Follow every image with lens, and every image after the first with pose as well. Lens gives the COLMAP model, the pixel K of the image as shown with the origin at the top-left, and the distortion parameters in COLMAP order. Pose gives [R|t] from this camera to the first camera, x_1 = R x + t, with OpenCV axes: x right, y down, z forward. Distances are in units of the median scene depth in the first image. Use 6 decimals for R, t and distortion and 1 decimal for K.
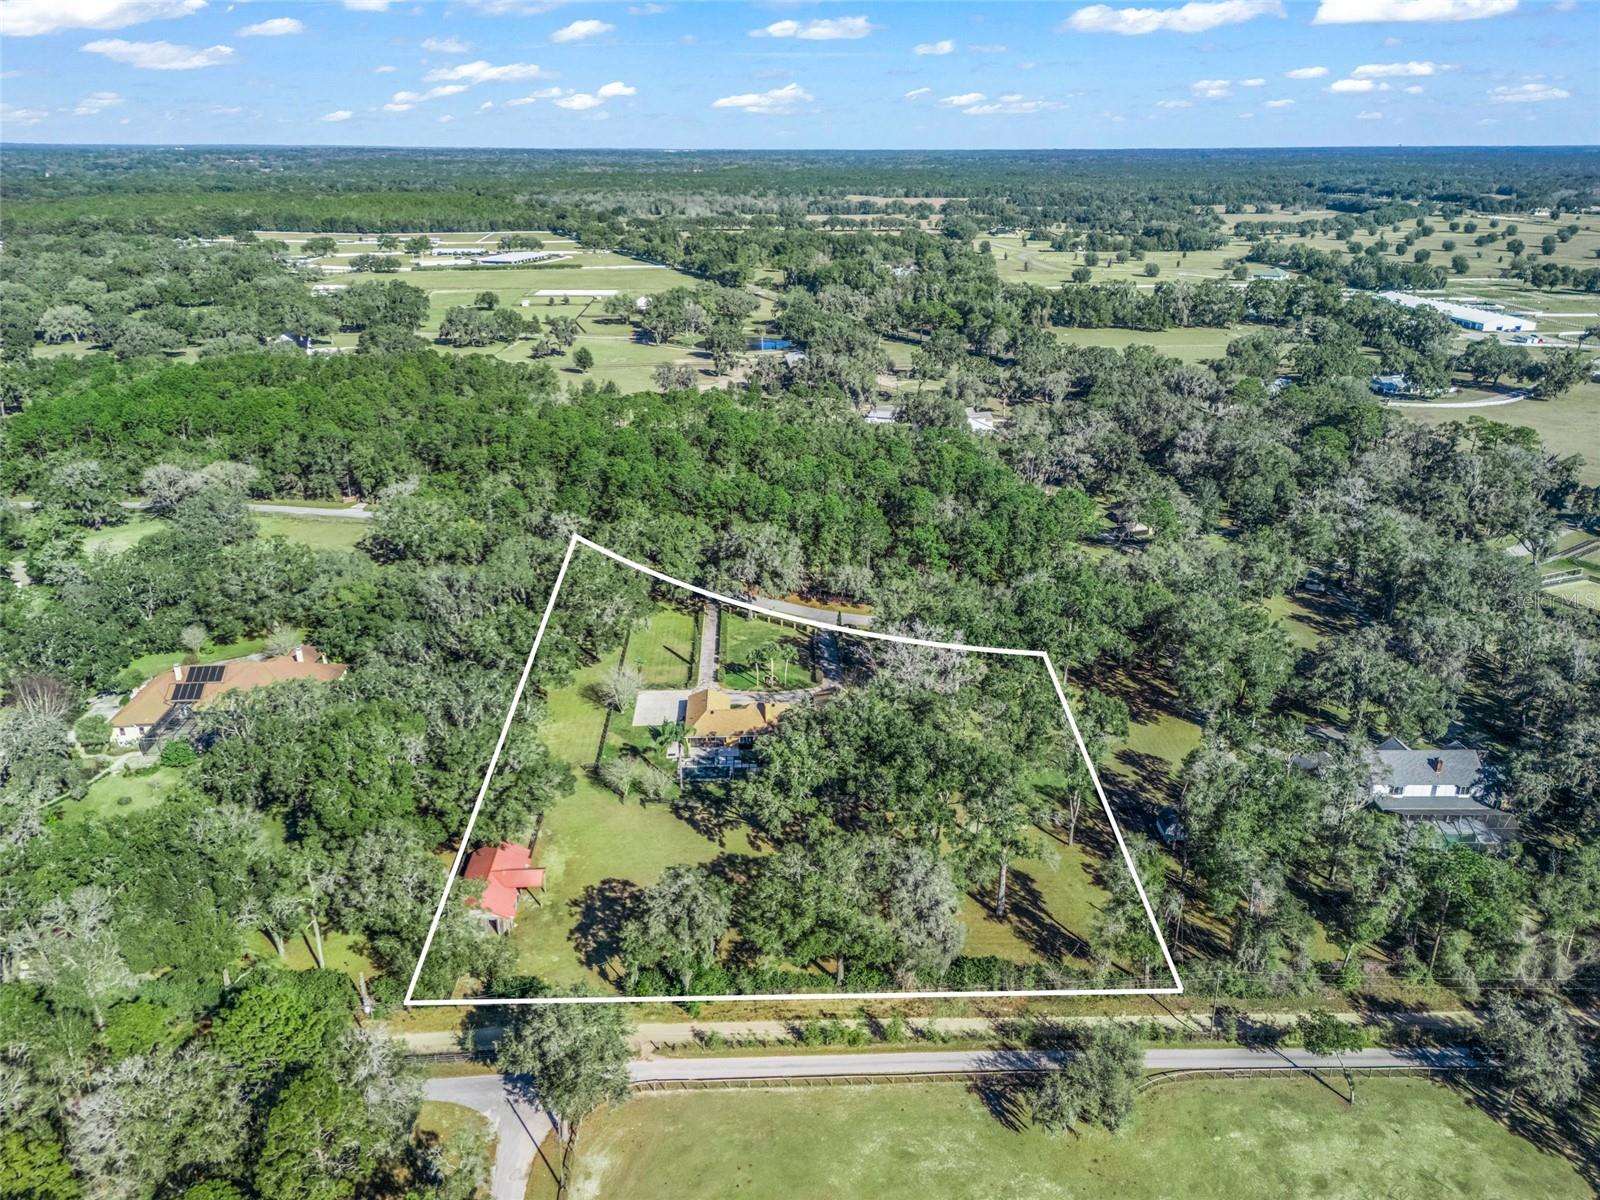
lens RADIAL K [[1137.4, 0, 800.0], [0, 1137.4, 600.0], [0, 0, 1]] dist [0.047319, -0.003035]
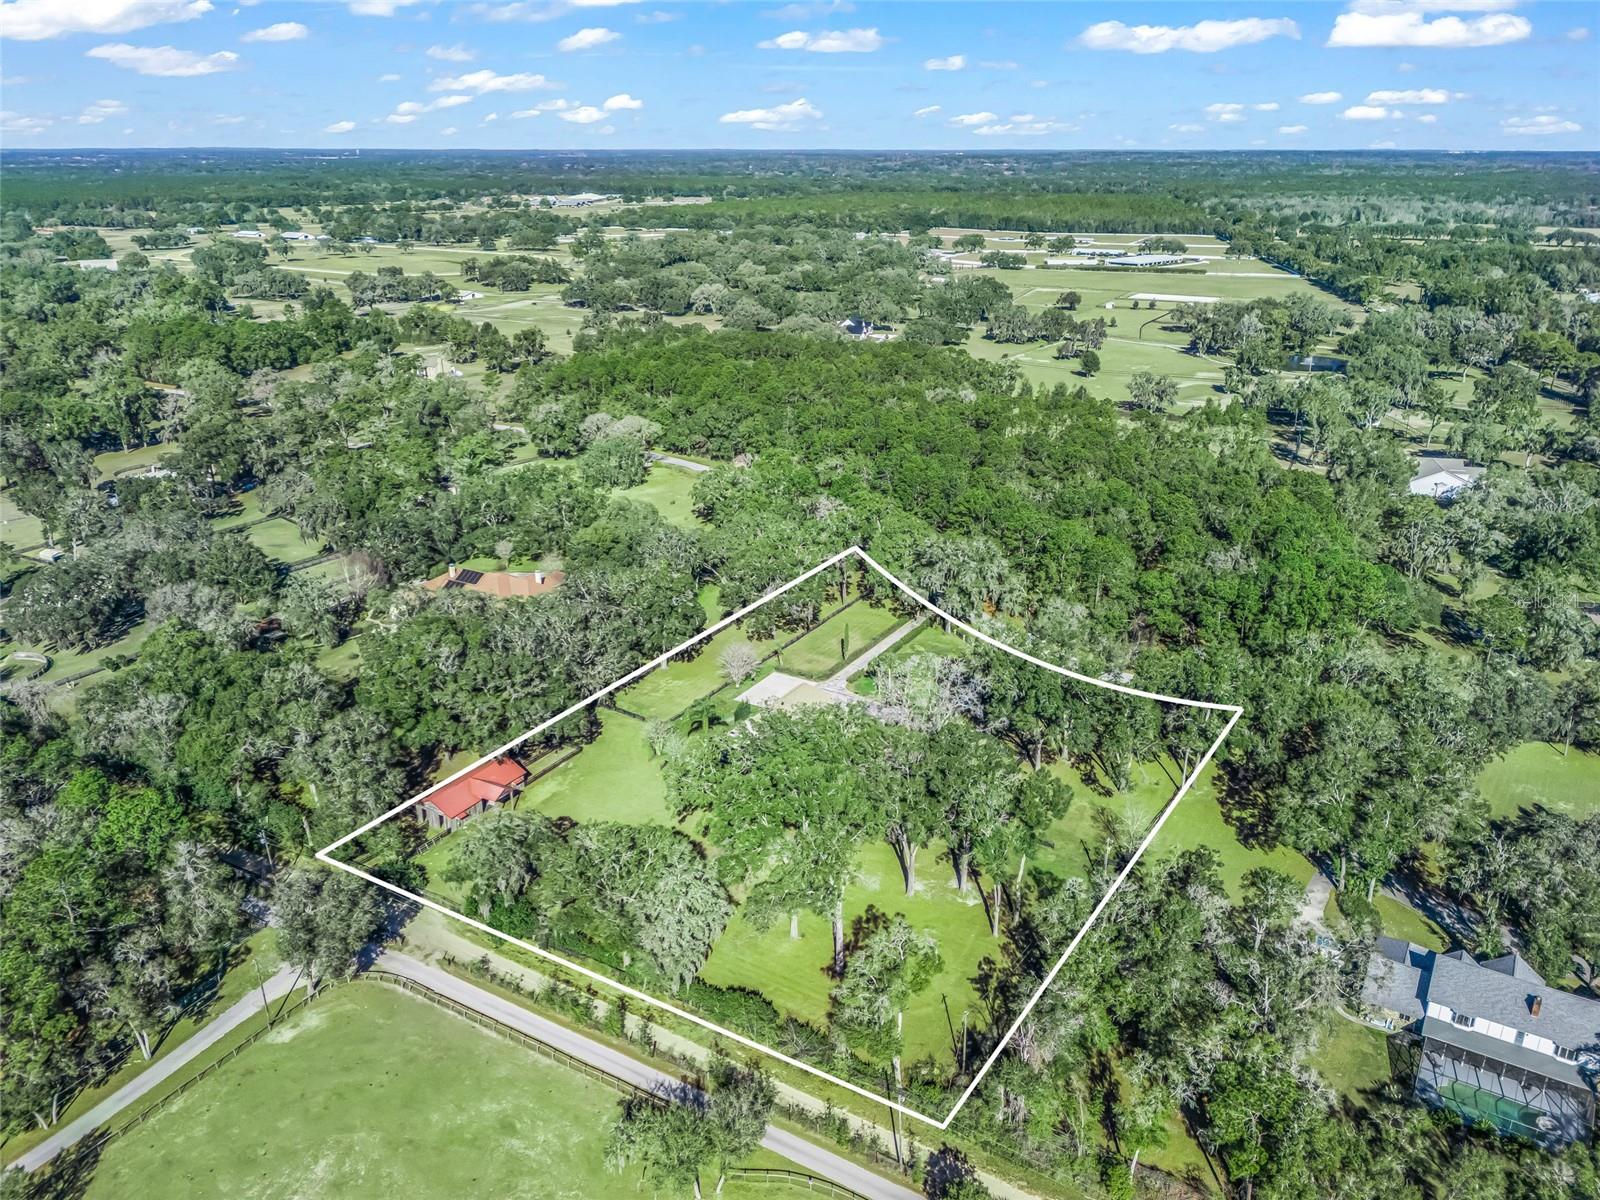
lens RADIAL K [[1136.1, 0, 800.0], [0, 1136.1, 600.0], [0, 0, 1]] dist [0.015255, 0.000471]
pose [[0.850540, 0.196977, -0.487628, 0.406710], [-0.196637, 0.979069, 0.052512, -0.046954], [0.487765, 0.051222, 0.871471, 0.121946]]
